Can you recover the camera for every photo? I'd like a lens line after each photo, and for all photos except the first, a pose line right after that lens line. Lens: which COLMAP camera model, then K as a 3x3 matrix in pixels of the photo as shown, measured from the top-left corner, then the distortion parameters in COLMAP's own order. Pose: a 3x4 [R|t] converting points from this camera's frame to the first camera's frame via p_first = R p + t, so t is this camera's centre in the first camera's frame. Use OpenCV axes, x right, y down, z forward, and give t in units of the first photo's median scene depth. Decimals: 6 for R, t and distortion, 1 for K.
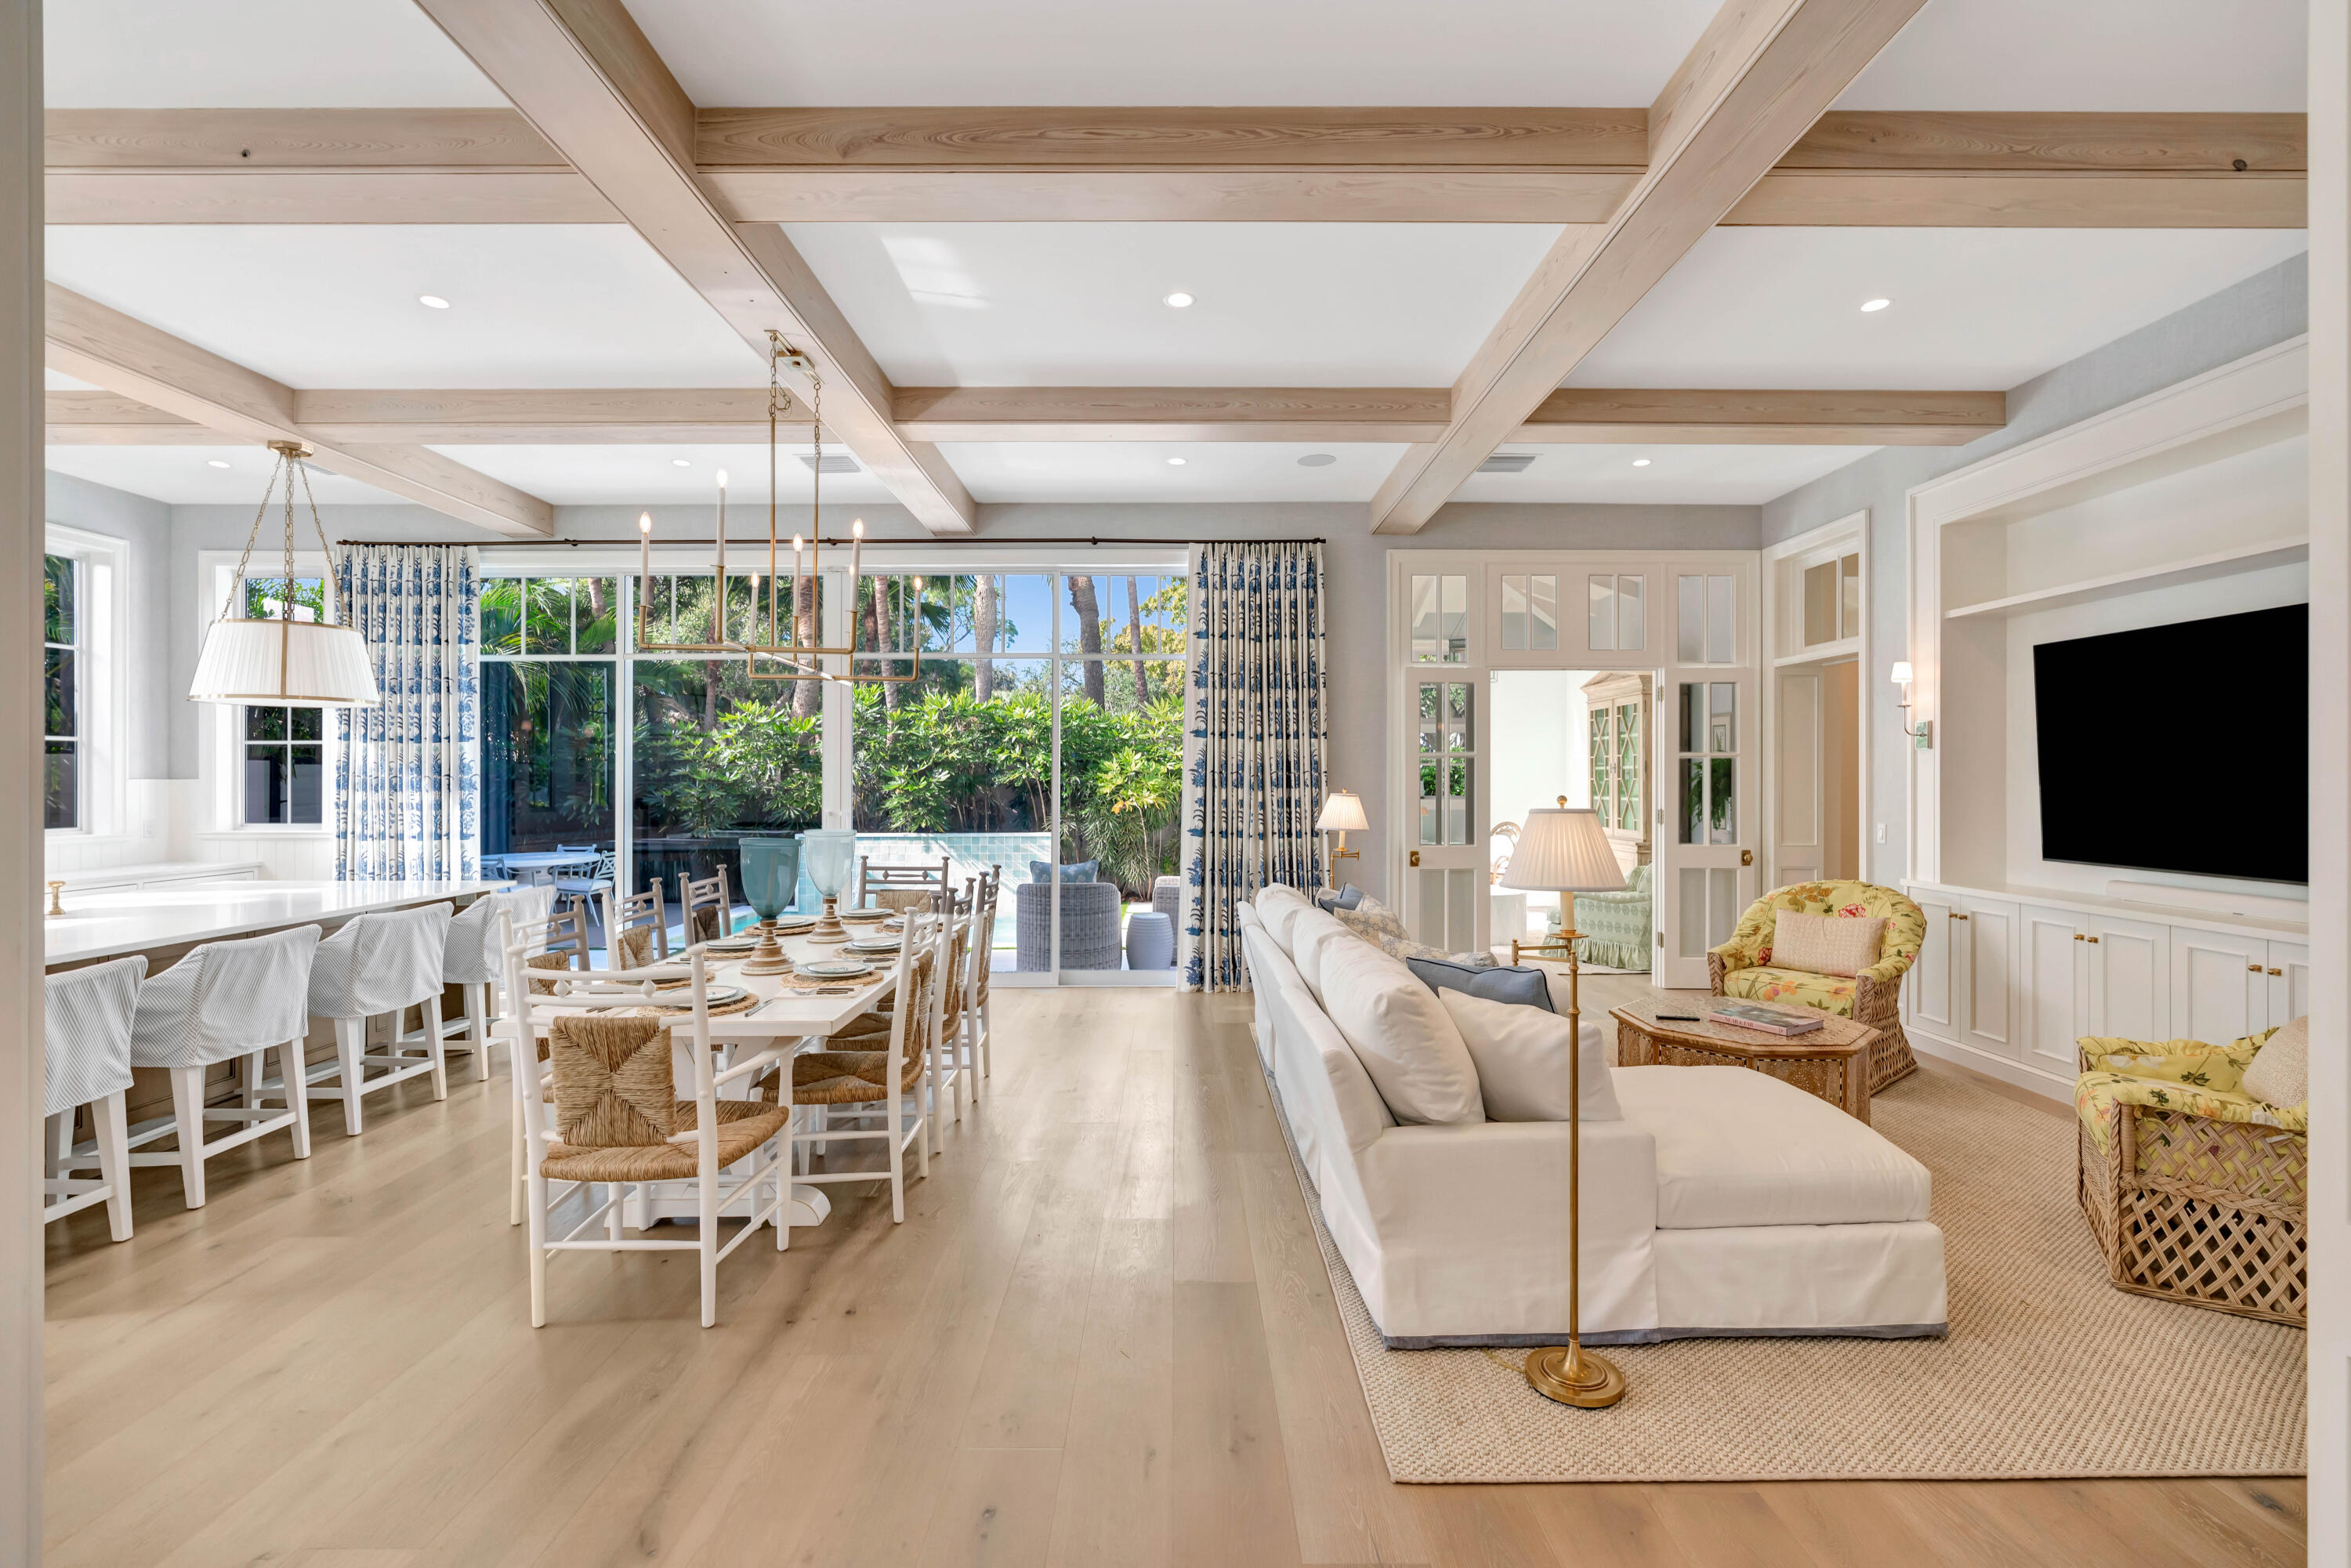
lens RADIAL K [[1046.9, 0, 1183.1], [0, 1046.9, 781.8], [0, 0, 1]] dist [-0.013489, 0.006225]
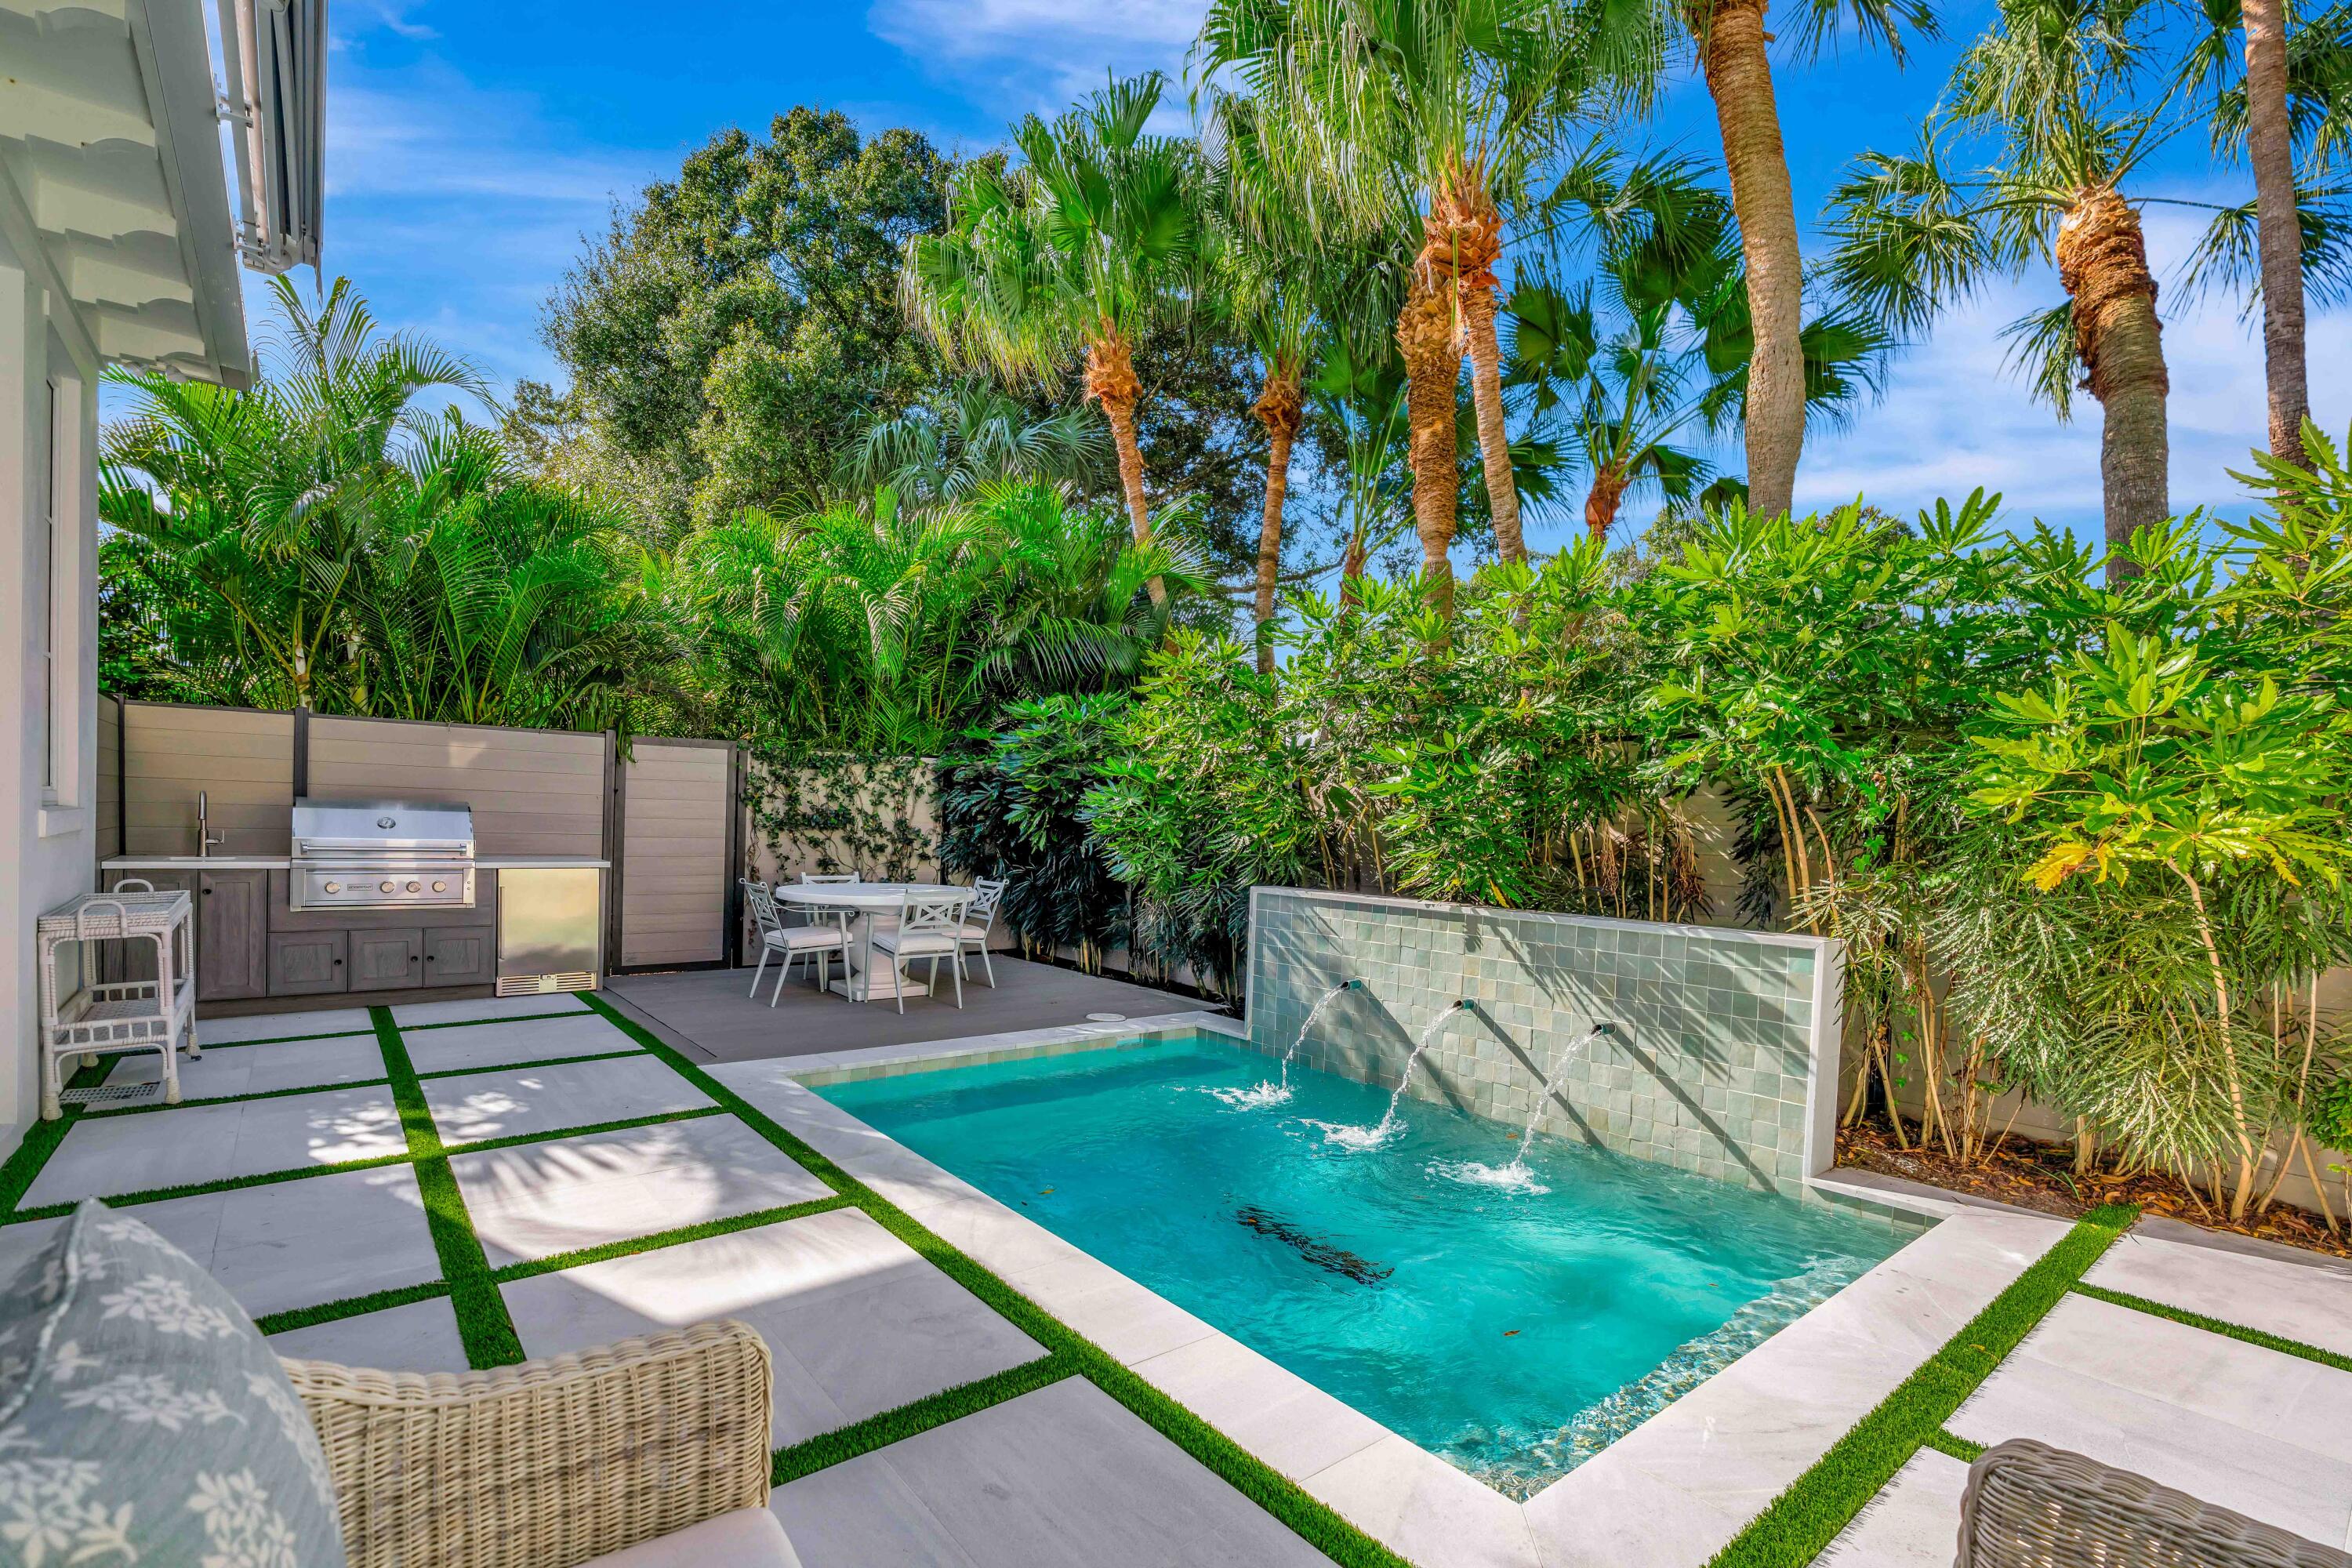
lens RADIAL K [[1073.6, 0, 1174.7], [0, 1073.6, 836.6], [0, 0, 1]] dist [-0.000505, 0.000568]
pose [[0.624946, 0.032625, -0.779986, 0.013155], [-0.036504, 0.999255, 0.012549, 0.038780], [0.779814, 0.020630, 0.625671, 1.178903]]
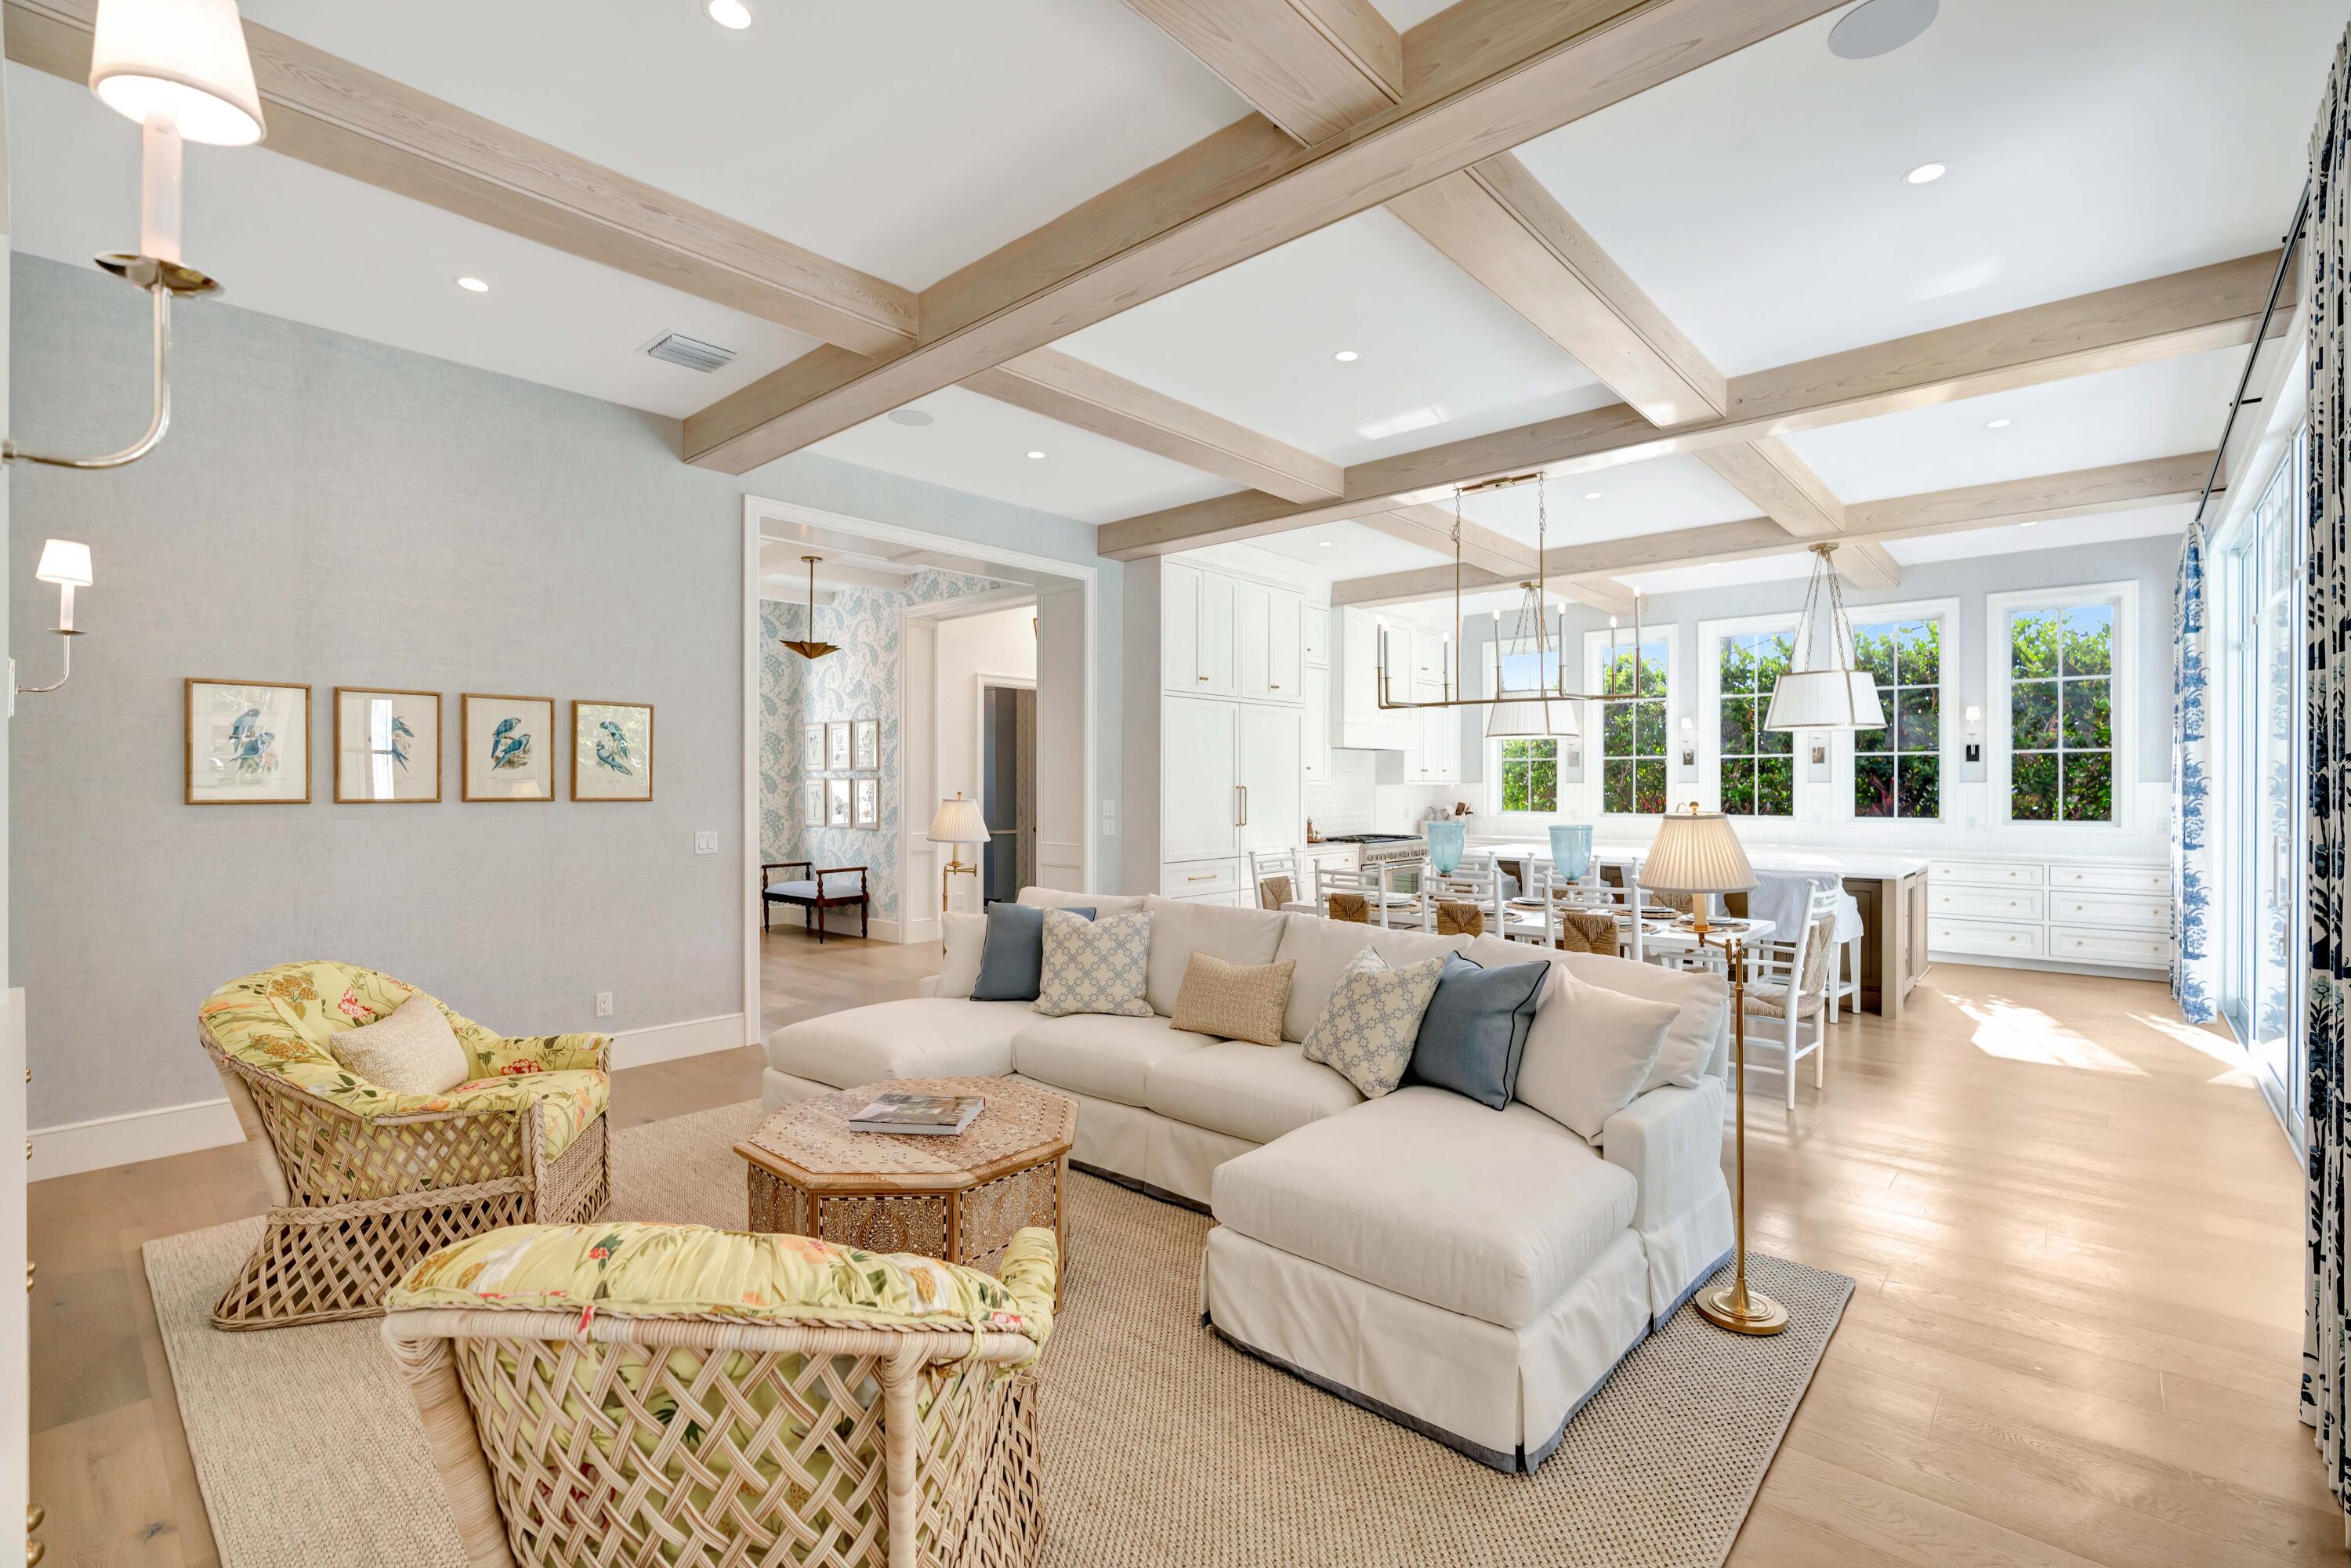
lens RADIAL K [[1046.9, 0, 1183.1], [0, 1046.9, 781.8], [0, 0, 1]] dist [-0.013489, 0.006225]
pose [[-0.672180, -0.001381, -0.740386, 0.560642], [-0.001681, 0.999999, -0.000339, -0.001606], [0.740386, 0.001017, -0.672182, 0.959154]]
